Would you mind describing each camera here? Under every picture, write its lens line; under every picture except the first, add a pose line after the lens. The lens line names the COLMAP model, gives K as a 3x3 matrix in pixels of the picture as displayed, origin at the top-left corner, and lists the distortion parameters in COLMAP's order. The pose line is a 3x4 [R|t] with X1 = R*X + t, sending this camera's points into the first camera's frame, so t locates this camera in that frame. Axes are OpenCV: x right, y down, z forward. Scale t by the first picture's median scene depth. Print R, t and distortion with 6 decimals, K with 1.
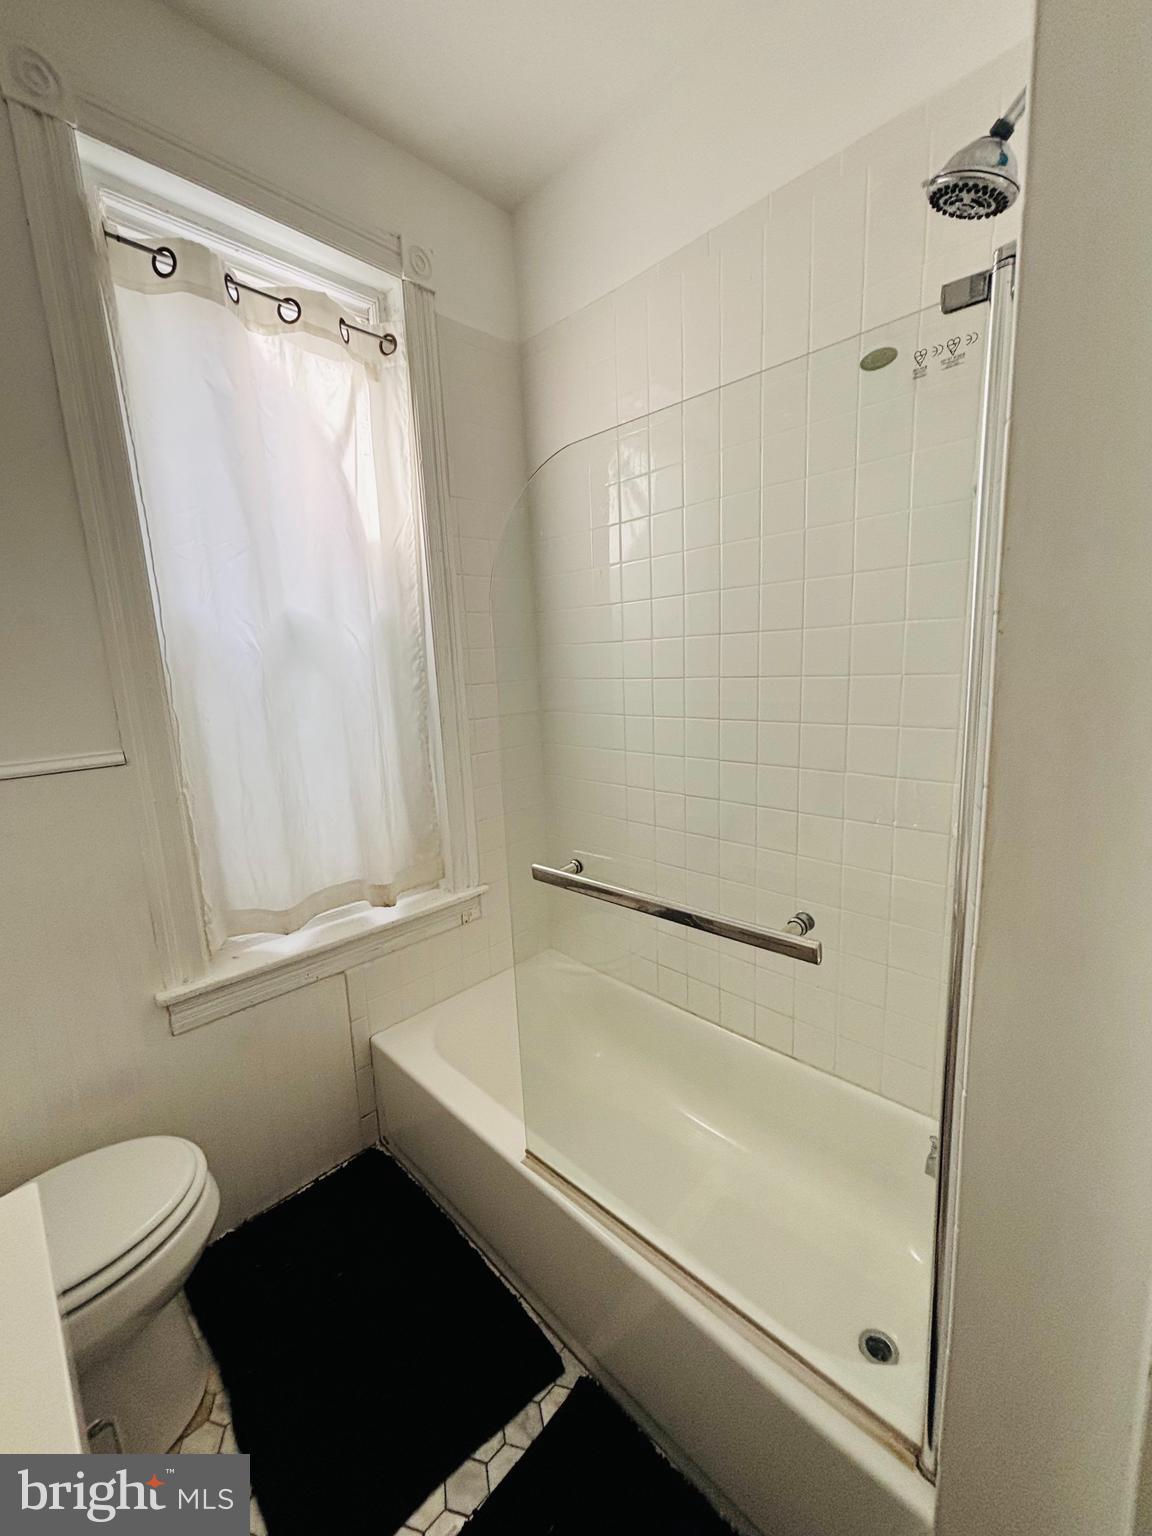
lens RADIAL K [[616.8, 0, 577.4], [0, 616.8, 765.7], [0, 0, 1]] dist [-0.001131, 0.000006]
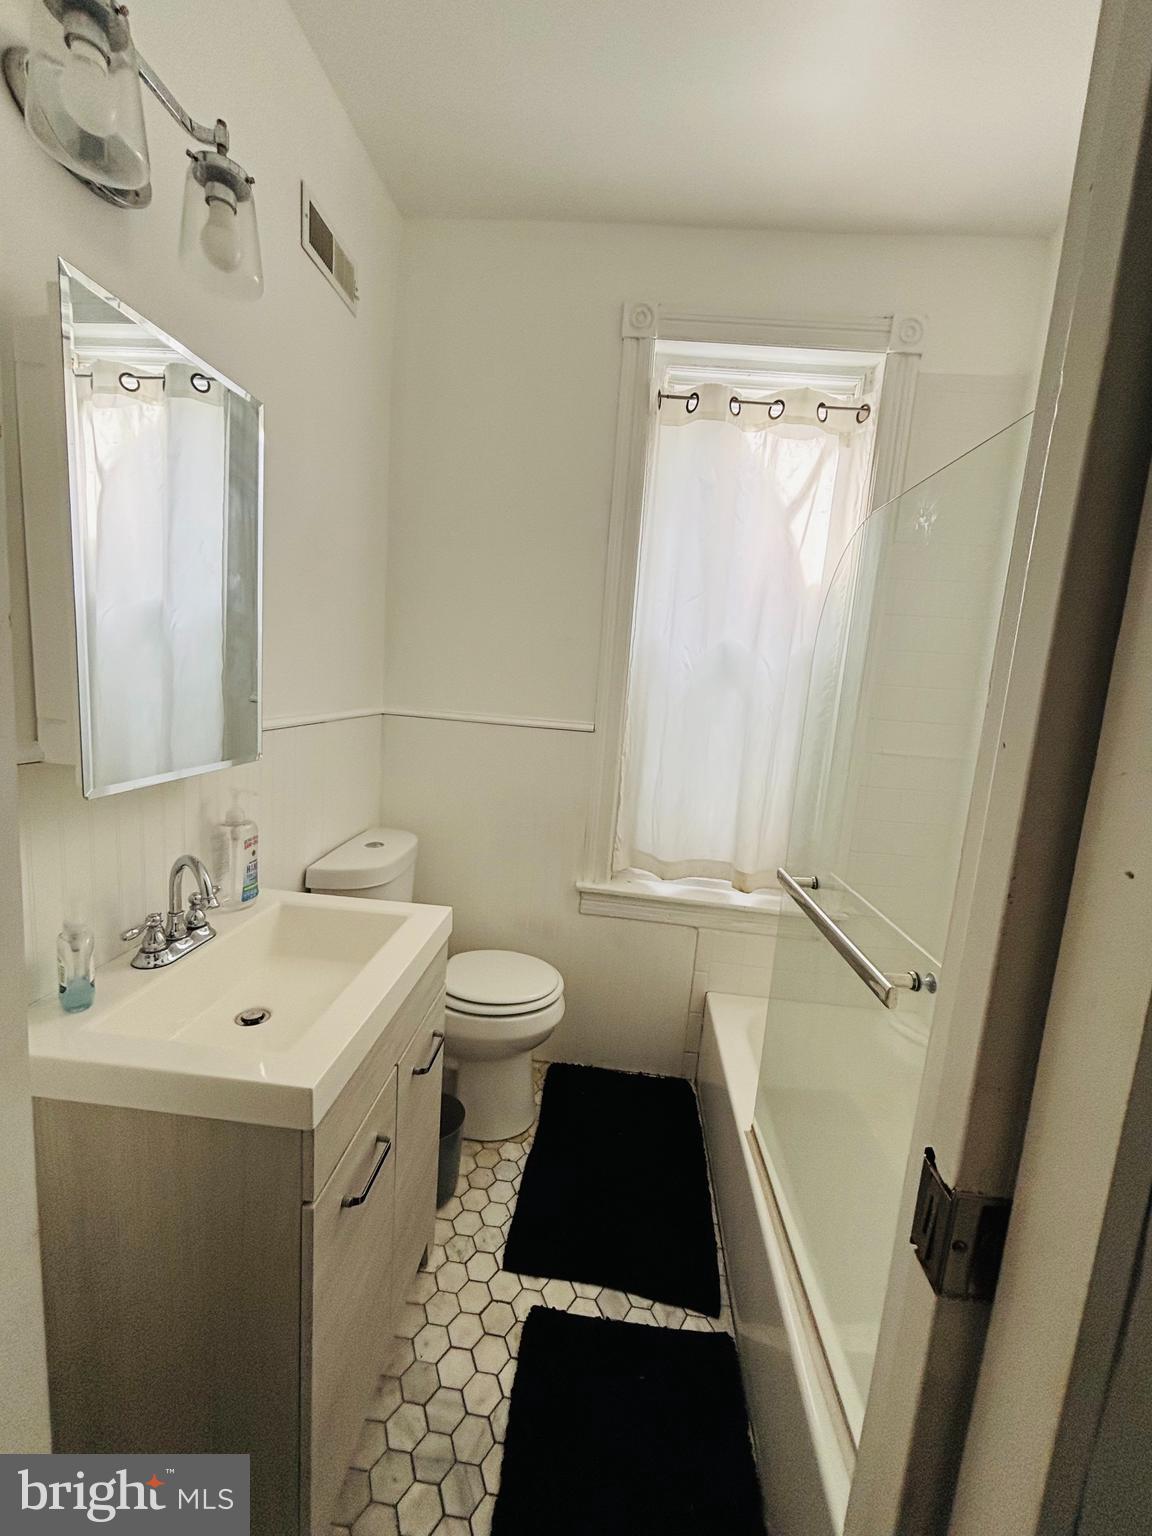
lens RADIAL K [[616.8, 0, 570.9], [0, 616.8, 765.7], [0, 0, 1]] dist [-0.001131, 0.000006]
pose [[0.641030, 0.208394, -0.738683, 0.334878], [-0.236283, 0.969274, 0.068401, -0.008607], [0.730240, 0.130691, 0.670574, -0.067624]]
